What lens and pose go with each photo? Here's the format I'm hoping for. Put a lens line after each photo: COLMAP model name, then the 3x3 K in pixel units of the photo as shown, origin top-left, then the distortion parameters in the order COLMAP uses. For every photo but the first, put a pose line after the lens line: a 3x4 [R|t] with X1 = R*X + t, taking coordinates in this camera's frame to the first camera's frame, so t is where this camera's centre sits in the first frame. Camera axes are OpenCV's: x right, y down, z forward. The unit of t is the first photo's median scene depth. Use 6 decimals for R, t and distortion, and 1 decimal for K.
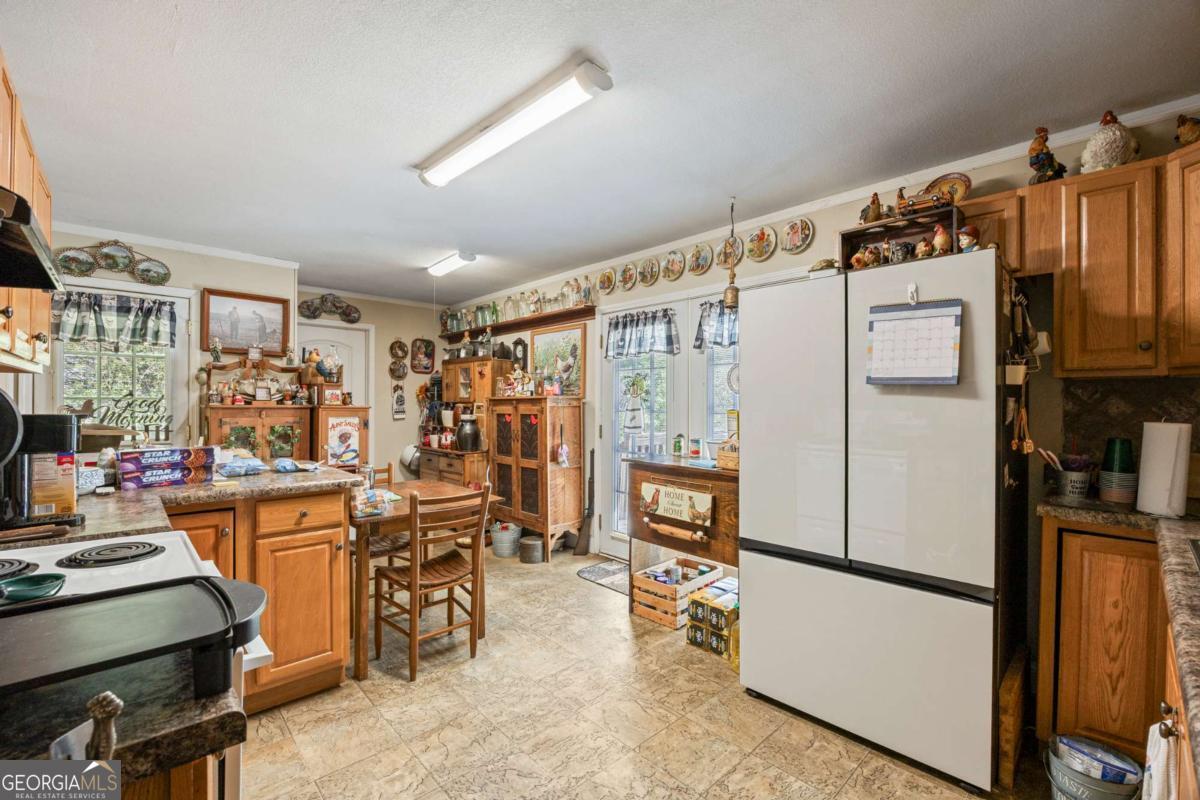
lens RADIAL K [[509.4, 0, 597.3], [0, 509.4, 403.9], [0, 0, 1]] dist [-0.017233, 0.000397]
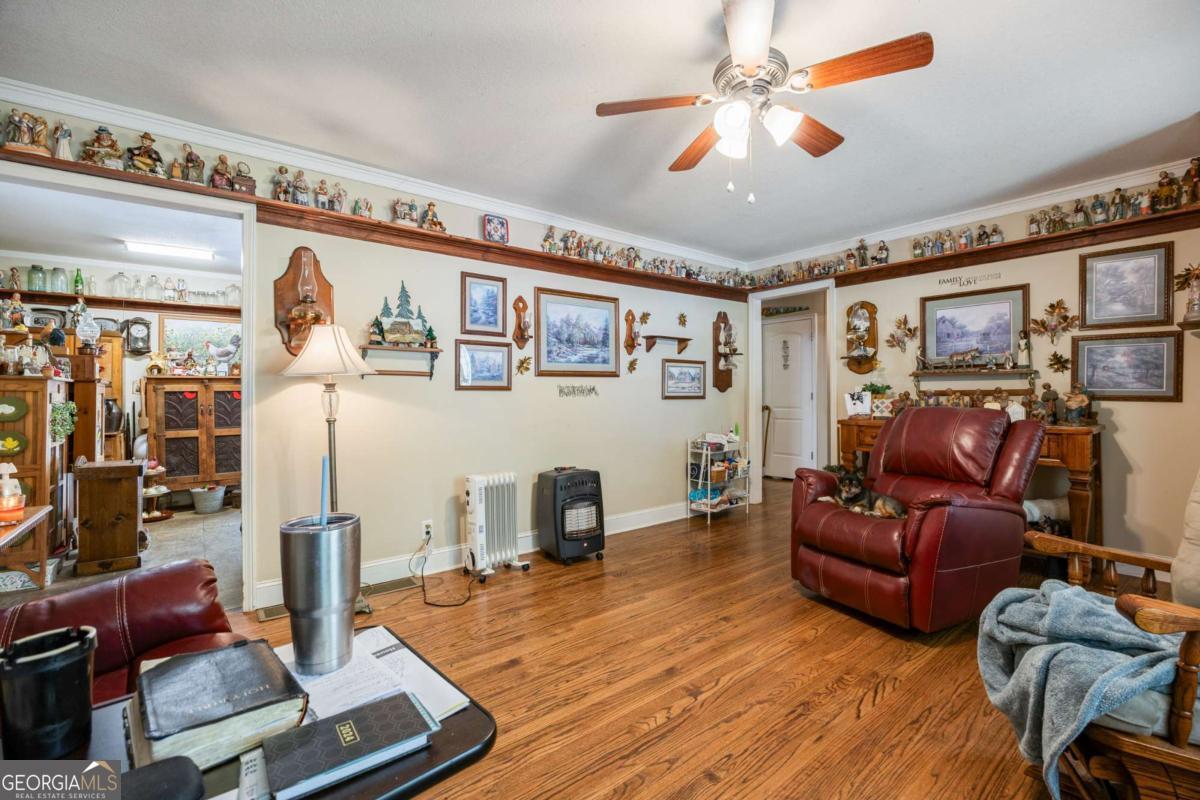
lens RADIAL K [[512.8, 0, 596.5], [0, 512.8, 393.7], [0, 0, 1]] dist [-0.012320, -0.000133]
pose [[0.096143, -0.005396, 0.995353, -1.377632], [0.004971, 0.999975, 0.004941, 0.026761], [-0.995355, 0.004473, 0.096168, 0.007432]]
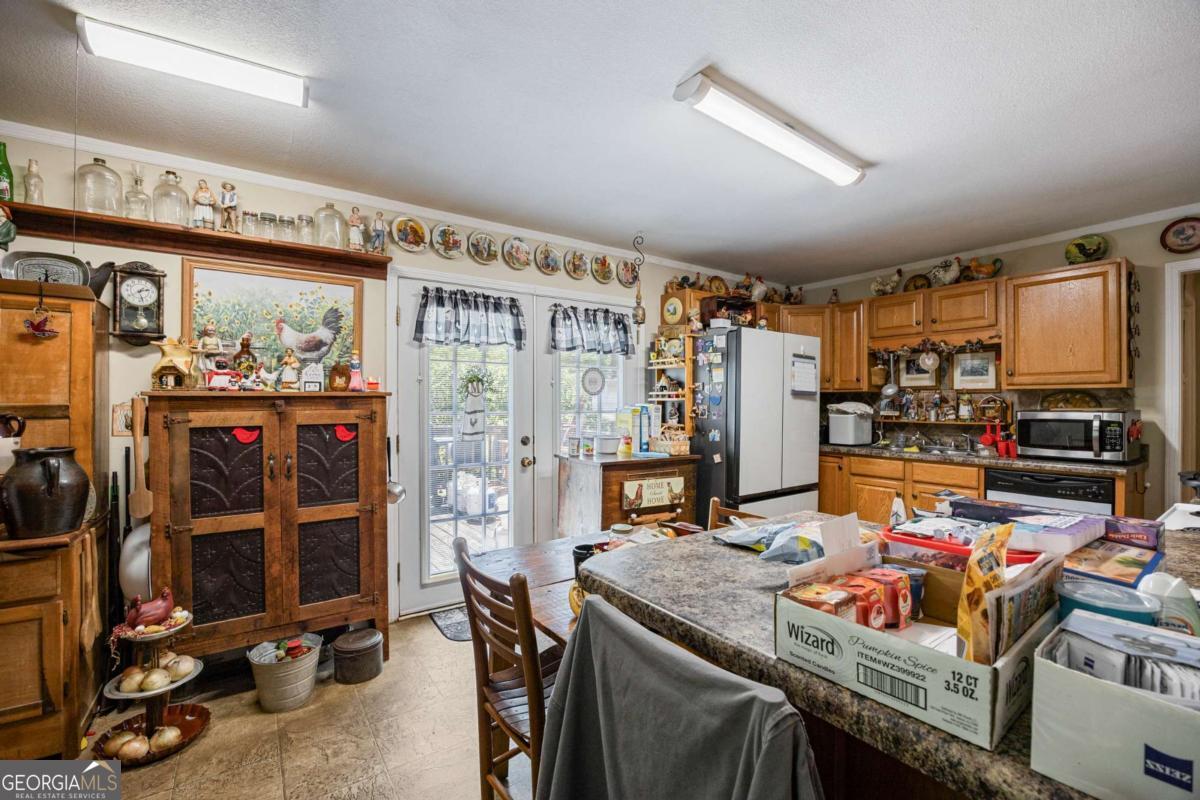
lens RADIAL K [[509.4, 0, 597.3], [0, 509.4, 403.9], [0, 0, 1]] dist [-0.017233, 0.000397]
pose [[0.151399, -0.007539, 0.988444, -0.696375], [0.000141, 0.999971, 0.007606, -0.007026], [-0.988473, -0.001012, 0.151396, 0.678827]]
